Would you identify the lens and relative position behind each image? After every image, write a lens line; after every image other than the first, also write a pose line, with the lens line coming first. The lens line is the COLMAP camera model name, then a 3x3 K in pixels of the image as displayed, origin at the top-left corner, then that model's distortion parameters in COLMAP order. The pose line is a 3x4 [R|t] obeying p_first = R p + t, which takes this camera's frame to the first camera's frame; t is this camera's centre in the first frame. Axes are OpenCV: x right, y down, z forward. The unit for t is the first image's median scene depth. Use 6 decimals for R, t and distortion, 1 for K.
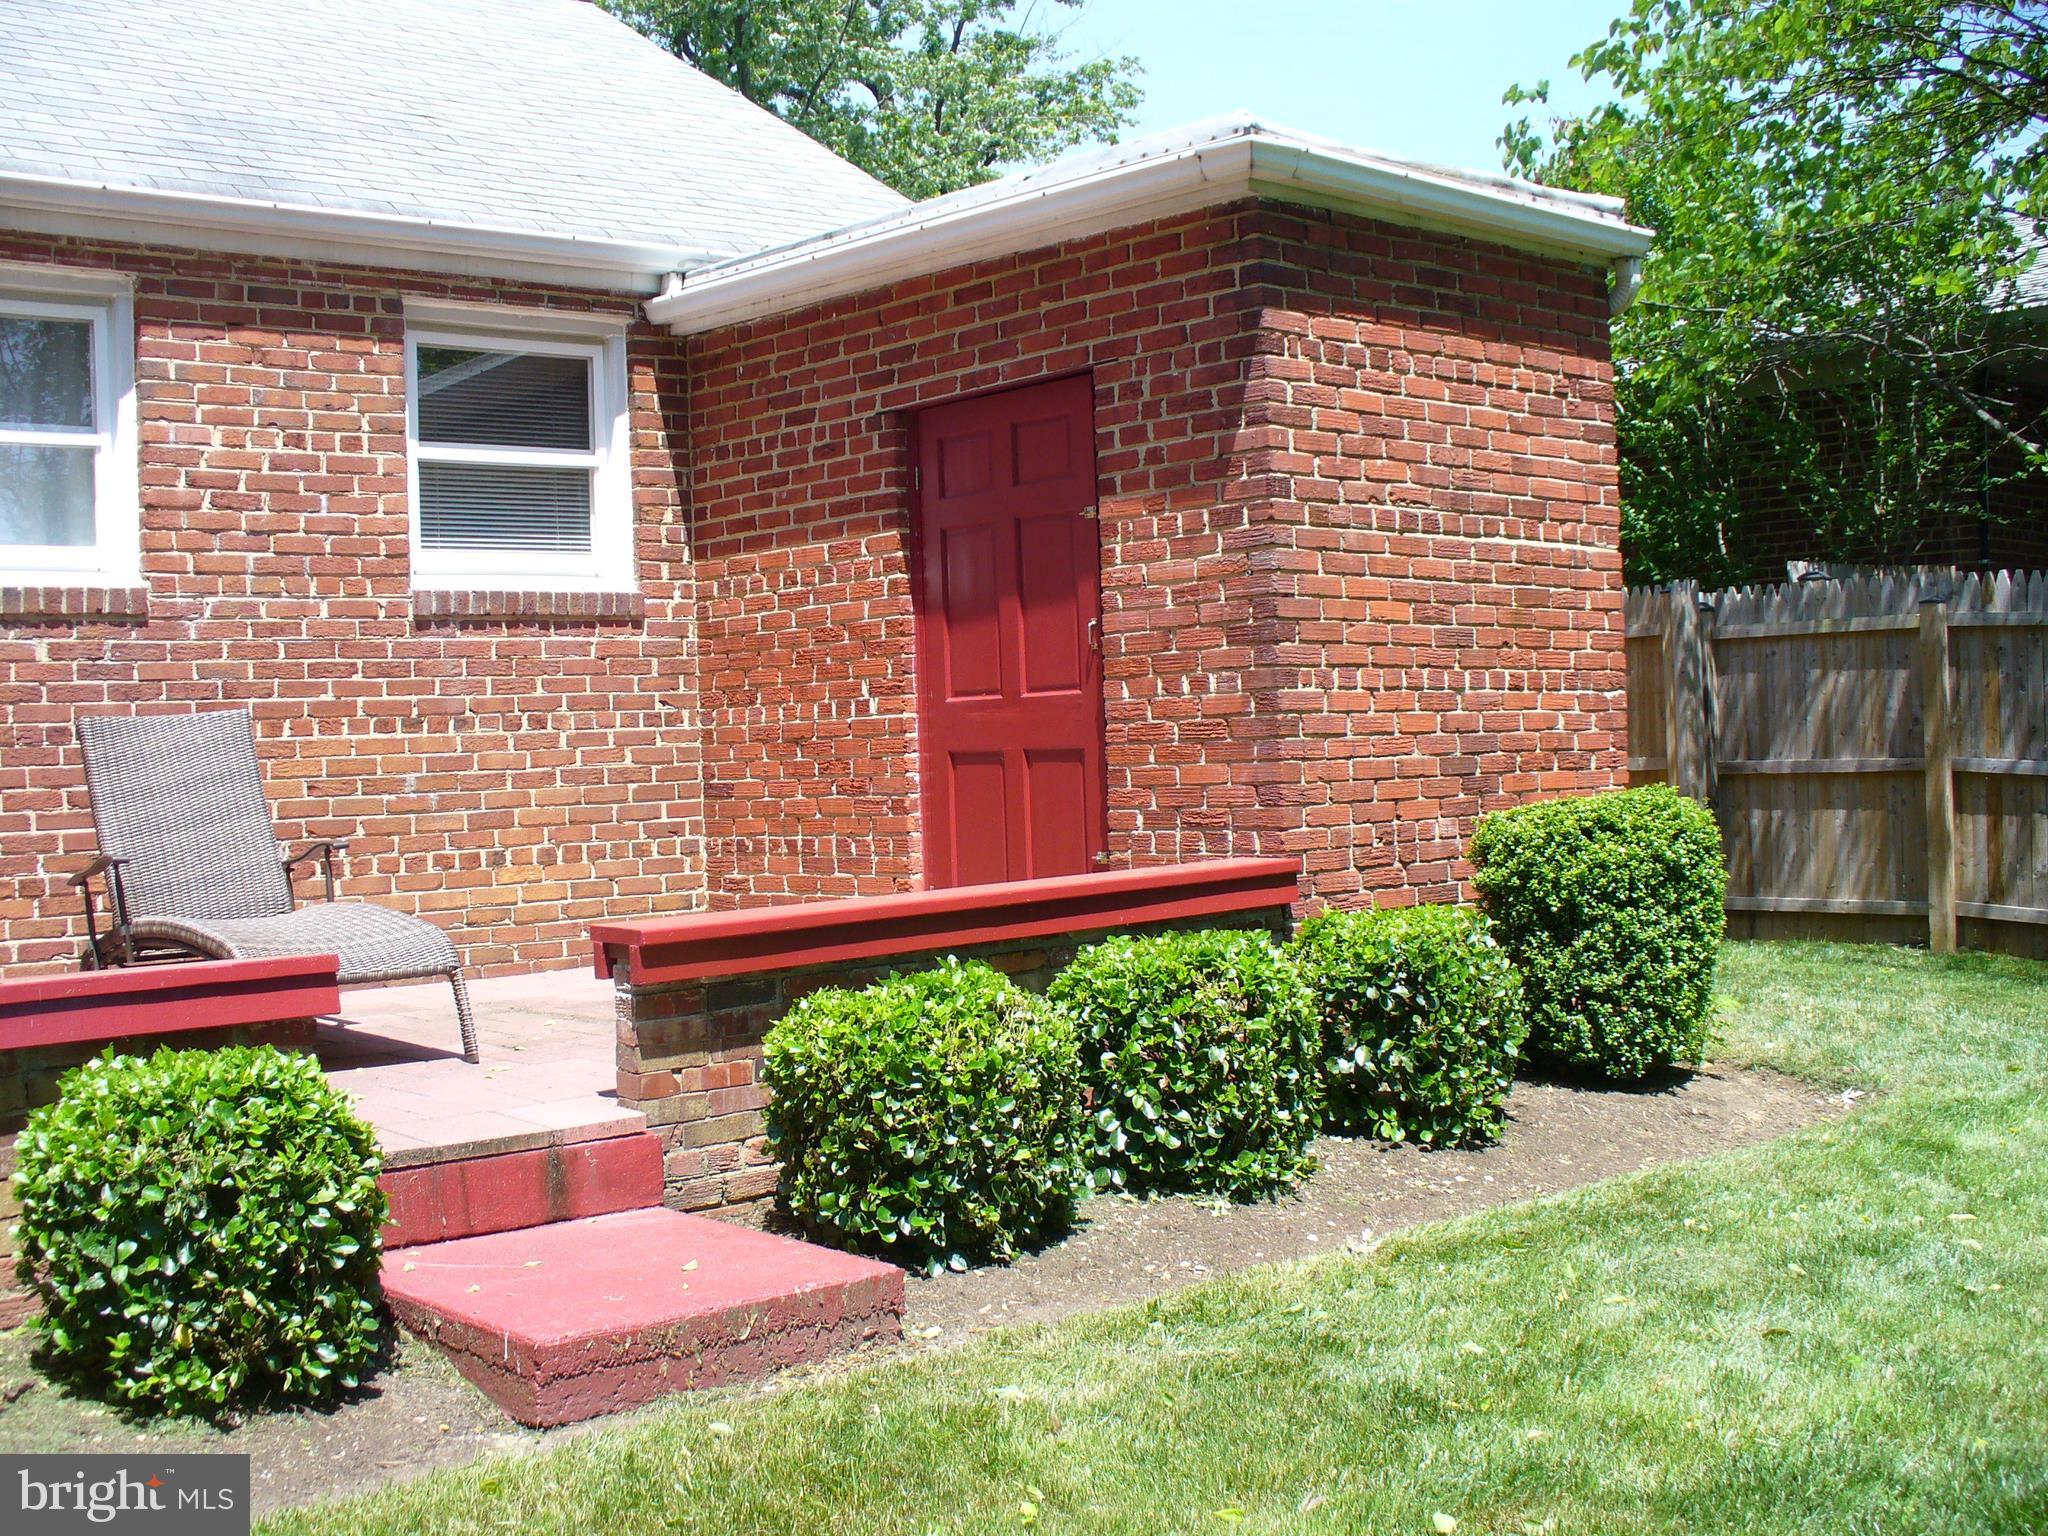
lens RADIAL K [[2301.0, 0, 1023.3], [0, 2301.0, 779.8], [0, 0, 1]] dist [-0.192011, 0.000000]
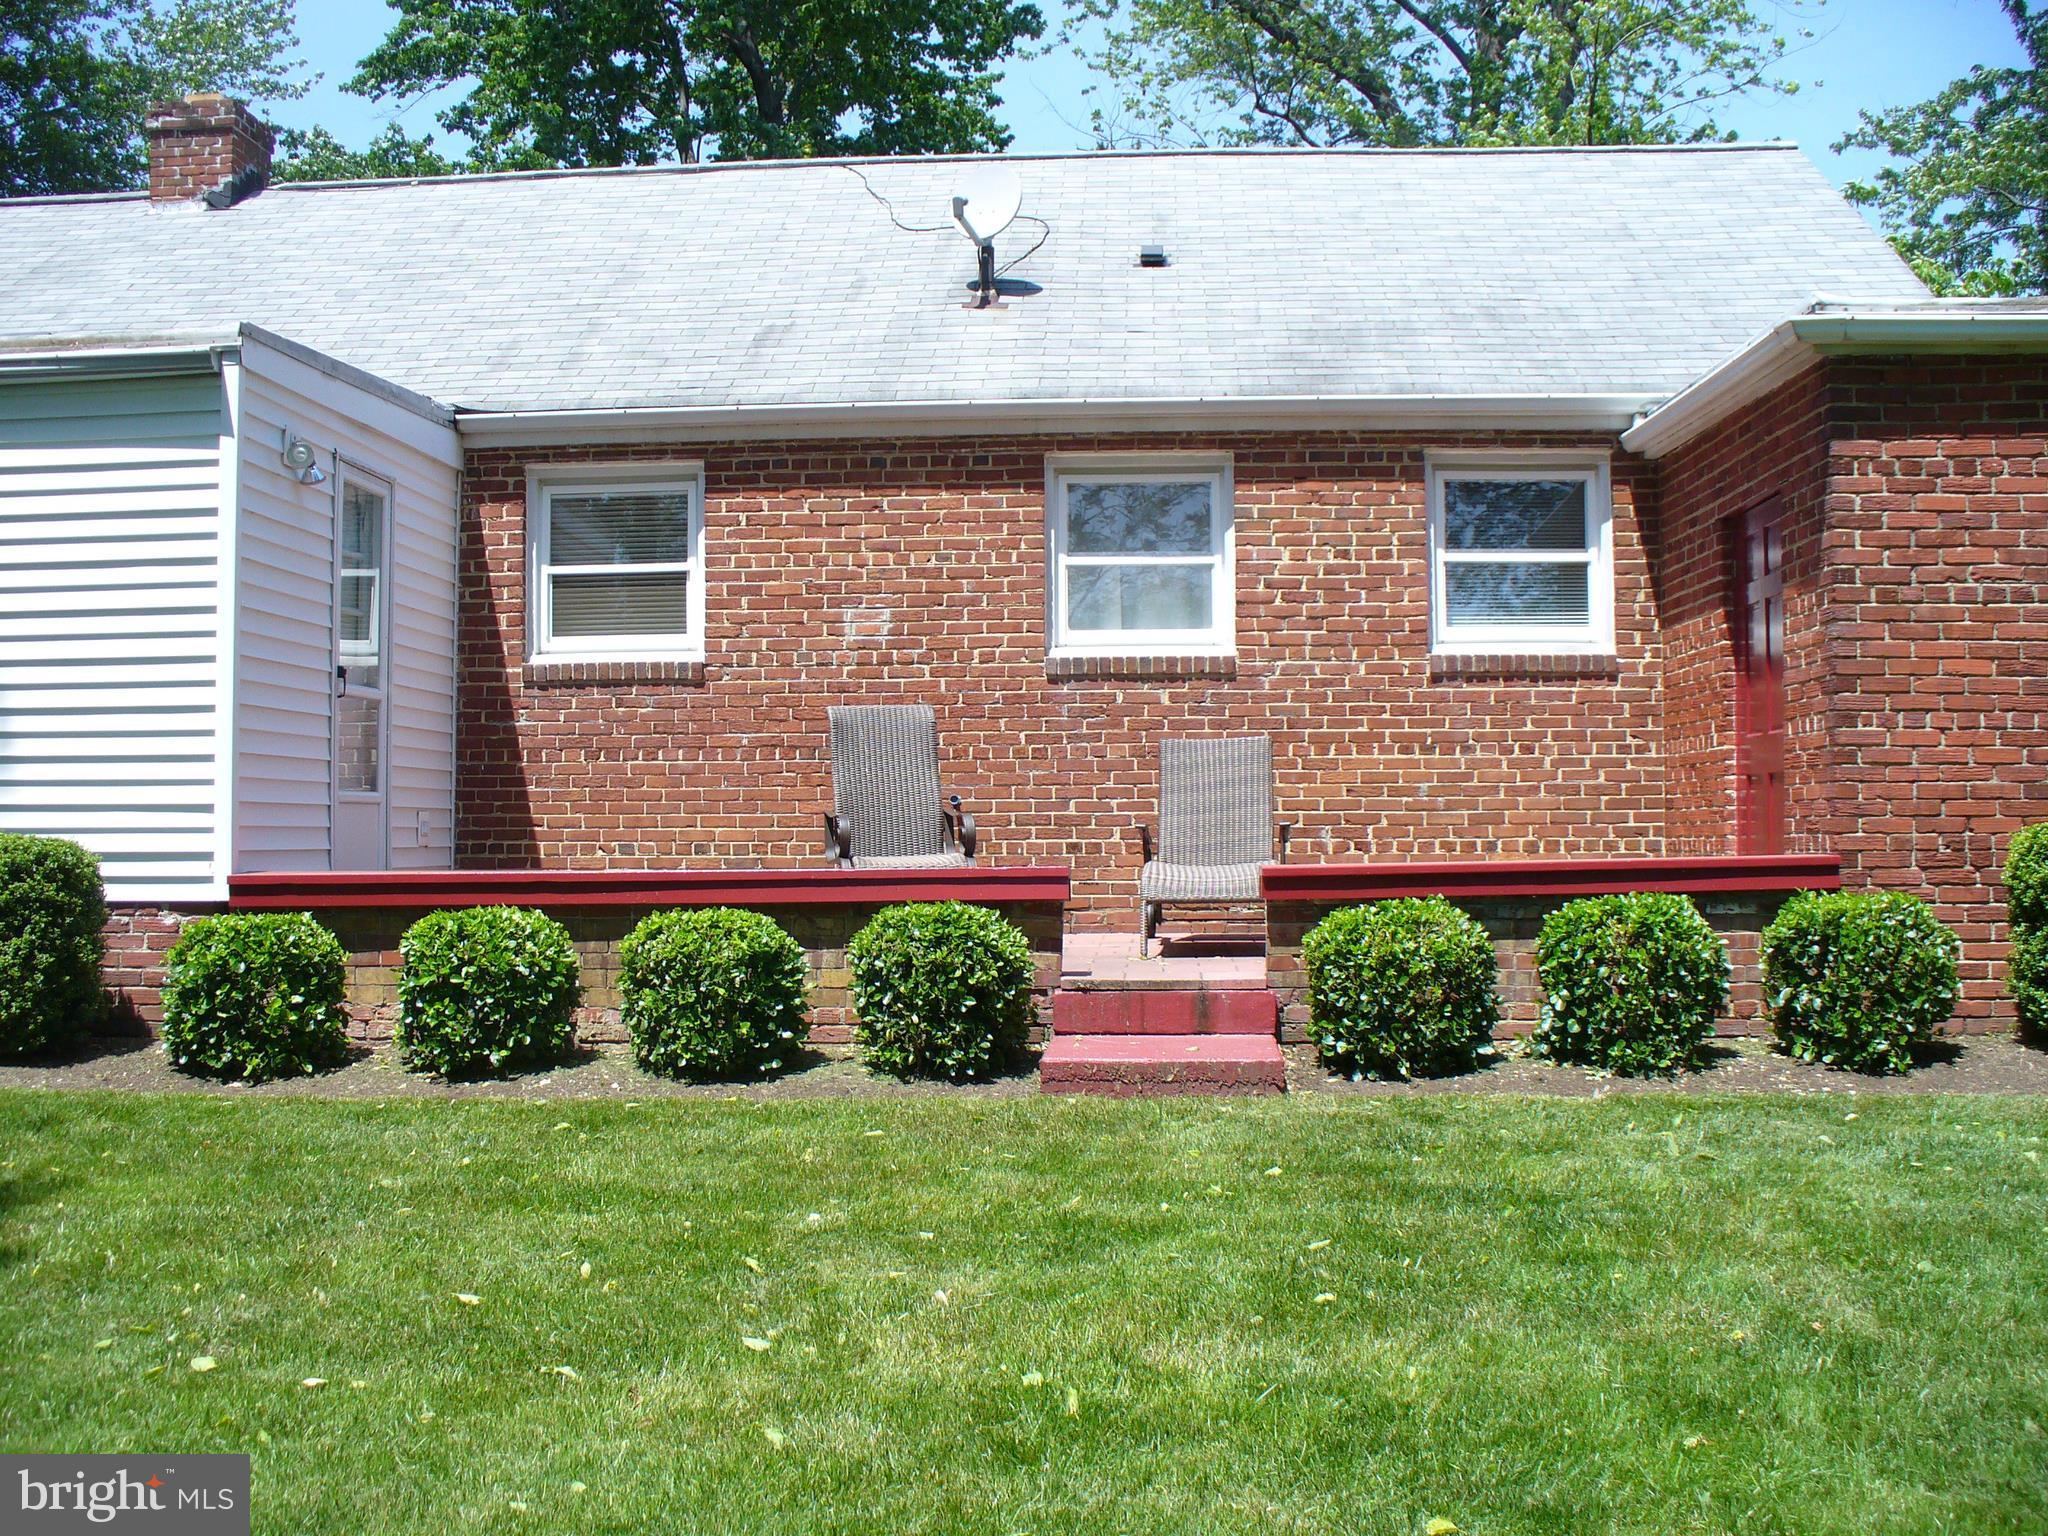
lens RADIAL K [[2301.0, 0, 1029.7], [0, 2301.0, 779.1], [0, 0, 1]] dist [-0.192011, 0.000000]
pose [[0.717154, 0.020126, -0.696624, 0.587300], [-0.032156, 0.999474, -0.004228, 0.009212], [0.696173, 0.025432, 0.717424, -0.219853]]
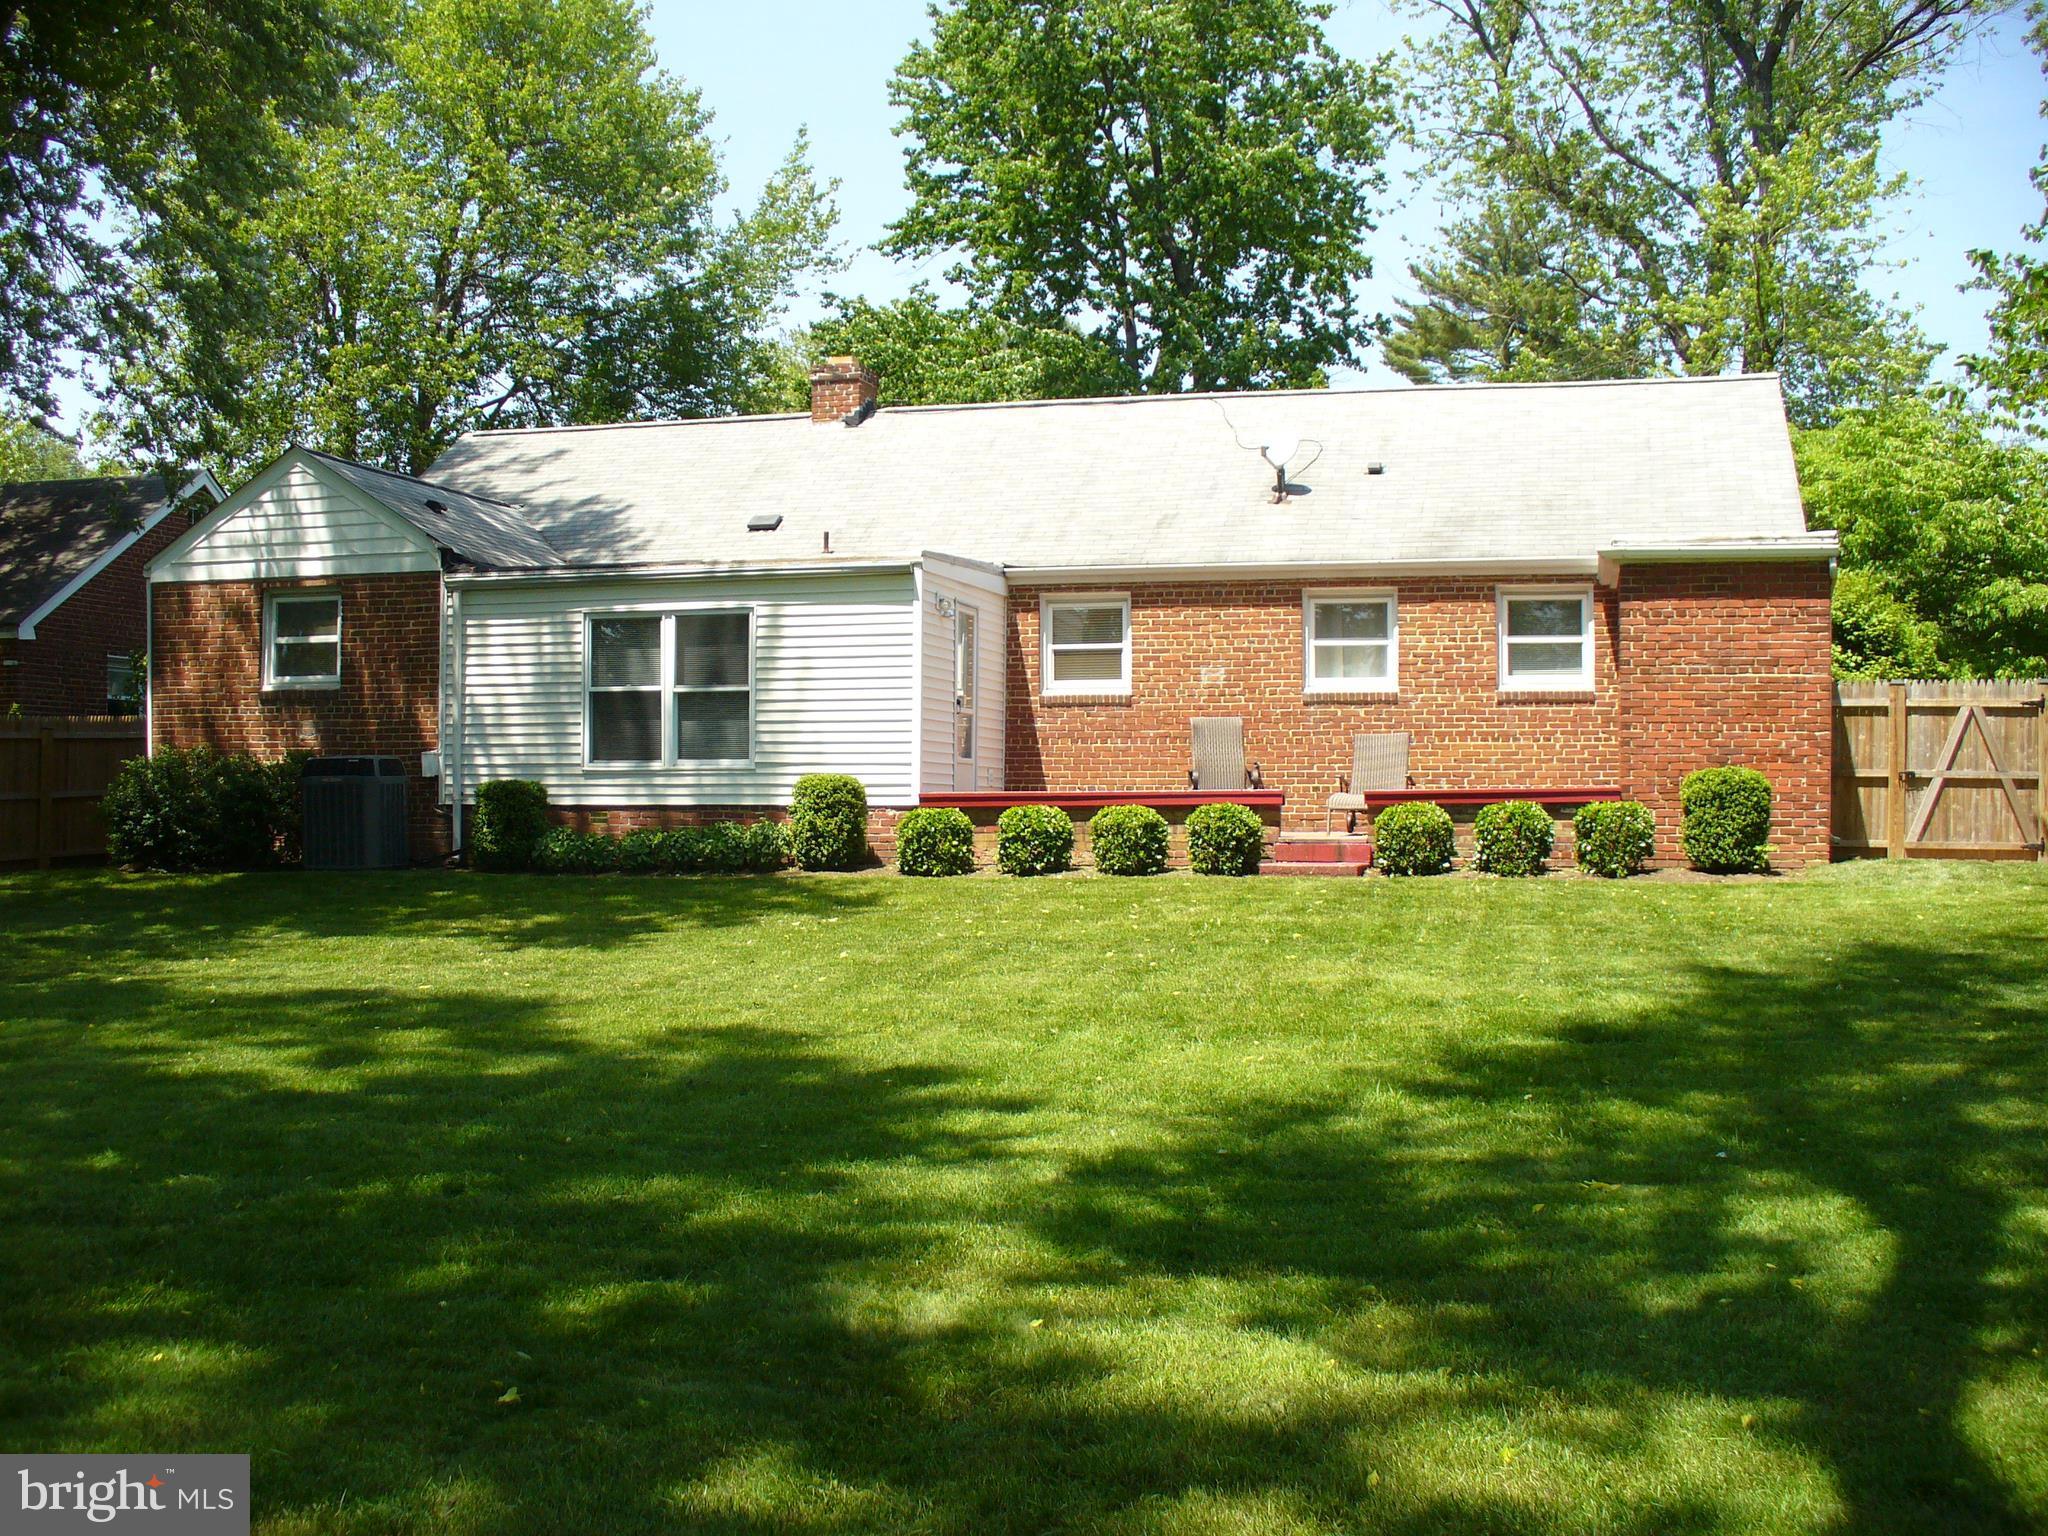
lens RADIAL K [[2301.0, 0, 1020.8], [0, 2301.0, 762.5], [0, 0, 1]] dist [-0.192011, 0.000000]
pose [[0.564978, 0.021725, -0.824820, 1.816856], [-0.036263, 0.999341, 0.001483, 0.022478], [0.824309, 0.029072, 0.565394, -1.130628]]
